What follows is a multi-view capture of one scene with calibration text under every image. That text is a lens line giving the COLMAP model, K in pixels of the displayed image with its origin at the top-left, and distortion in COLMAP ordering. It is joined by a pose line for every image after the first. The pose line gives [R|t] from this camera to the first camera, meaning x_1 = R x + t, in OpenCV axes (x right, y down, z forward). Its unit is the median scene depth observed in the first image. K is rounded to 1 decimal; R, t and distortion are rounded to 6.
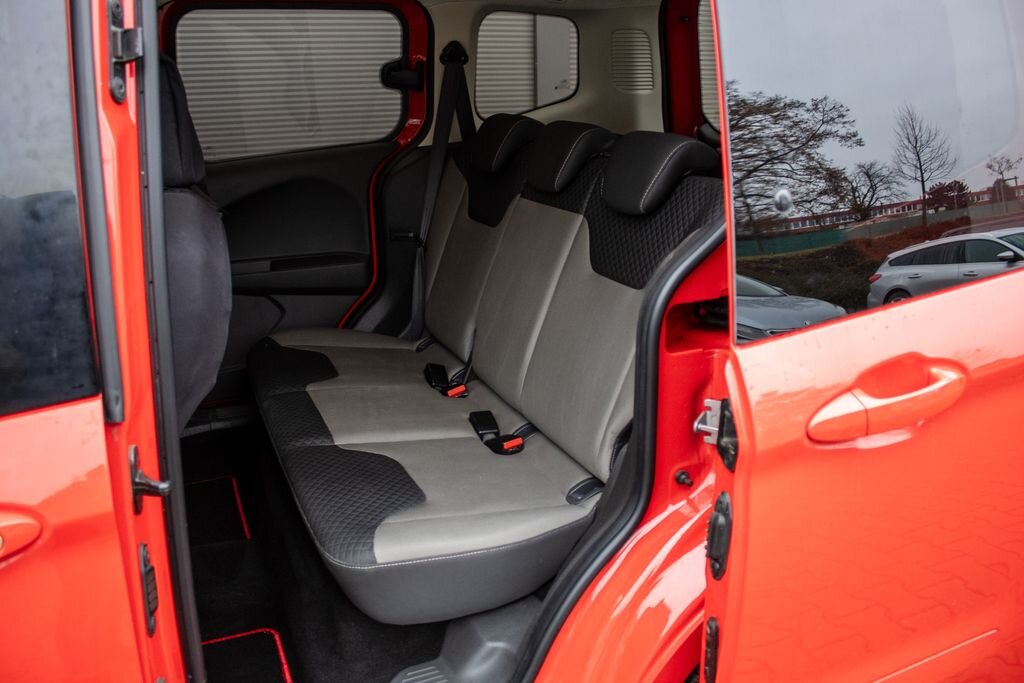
lens RADIAL K [[833.8, 0, 493.4], [0, 833.8, 339.5], [0, 0, 1]] dist [-0.158116, 0.134693]
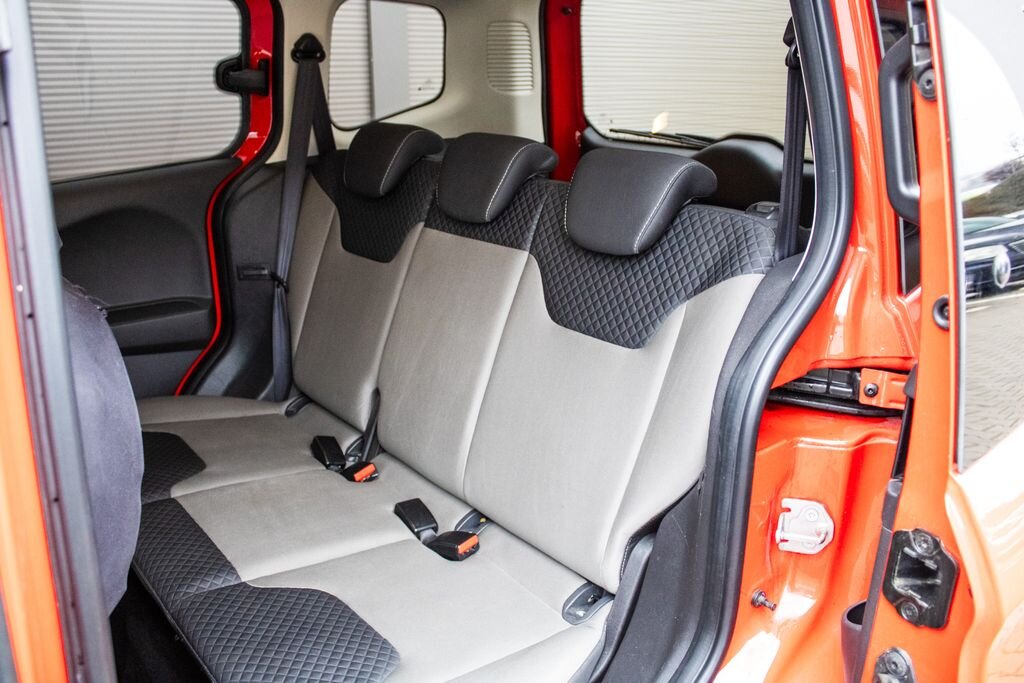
lens RADIAL K [[833.8, 0, 493.4], [0, 833.8, 339.5], [0, 0, 1]] dist [-0.158116, 0.134693]
pose [[0.961385, -0.077476, 0.264075, -0.123812], [0.075558, 0.996989, 0.017429, -0.069464], [-0.264630, 0.003197, 0.964345, 0.195408]]
